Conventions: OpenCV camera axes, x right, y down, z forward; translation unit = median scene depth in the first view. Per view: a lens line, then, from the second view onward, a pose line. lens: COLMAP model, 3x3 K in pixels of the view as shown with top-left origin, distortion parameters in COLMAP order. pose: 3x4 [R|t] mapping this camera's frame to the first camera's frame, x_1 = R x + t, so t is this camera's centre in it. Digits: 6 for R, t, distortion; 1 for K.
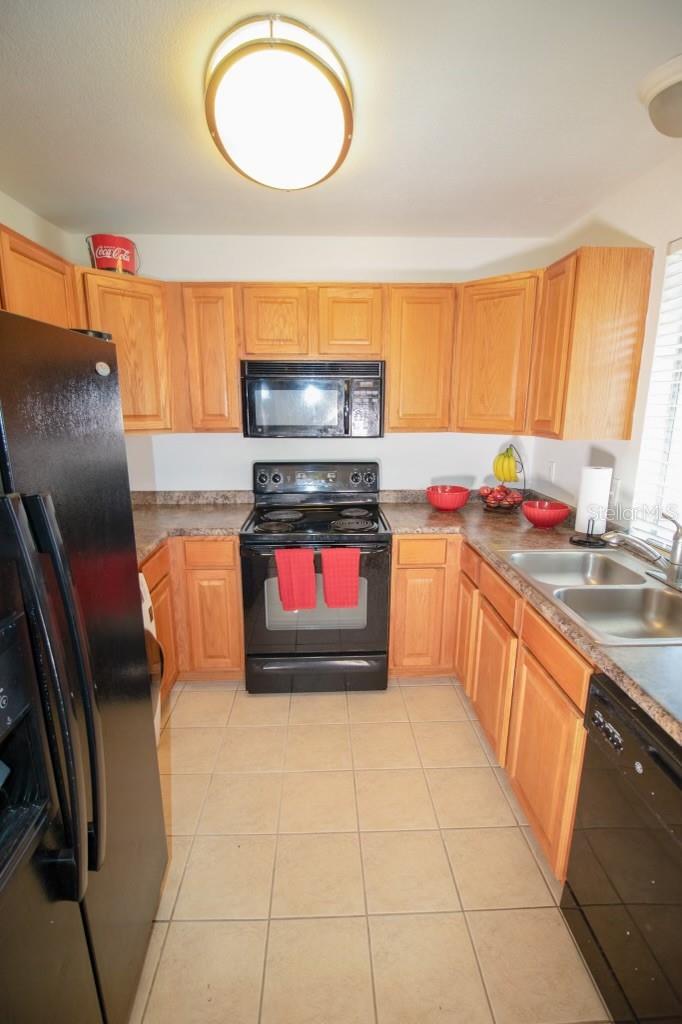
lens RADIAL K [[473.3, 0, 337.3], [0, 473.3, 515.7], [0, 0, 1]] dist [0.000045, -0.012732]
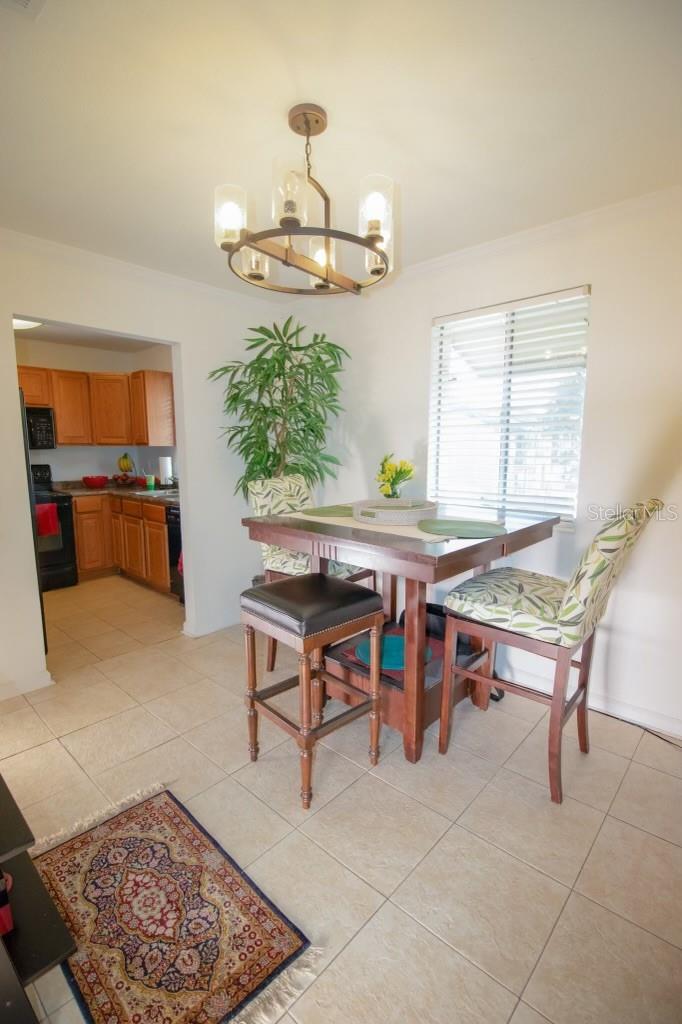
lens RADIAL K [[473.3, 0, 337.3], [0, 473.3, 515.7], [0, 0, 1]] dist [0.000045, -0.012732]
pose [[0.701087, -0.105109, 0.705286, -0.486226], [0.170111, 0.985173, -0.022279, 0.339314], [-0.692487, 0.135597, 0.708572, -1.095868]]
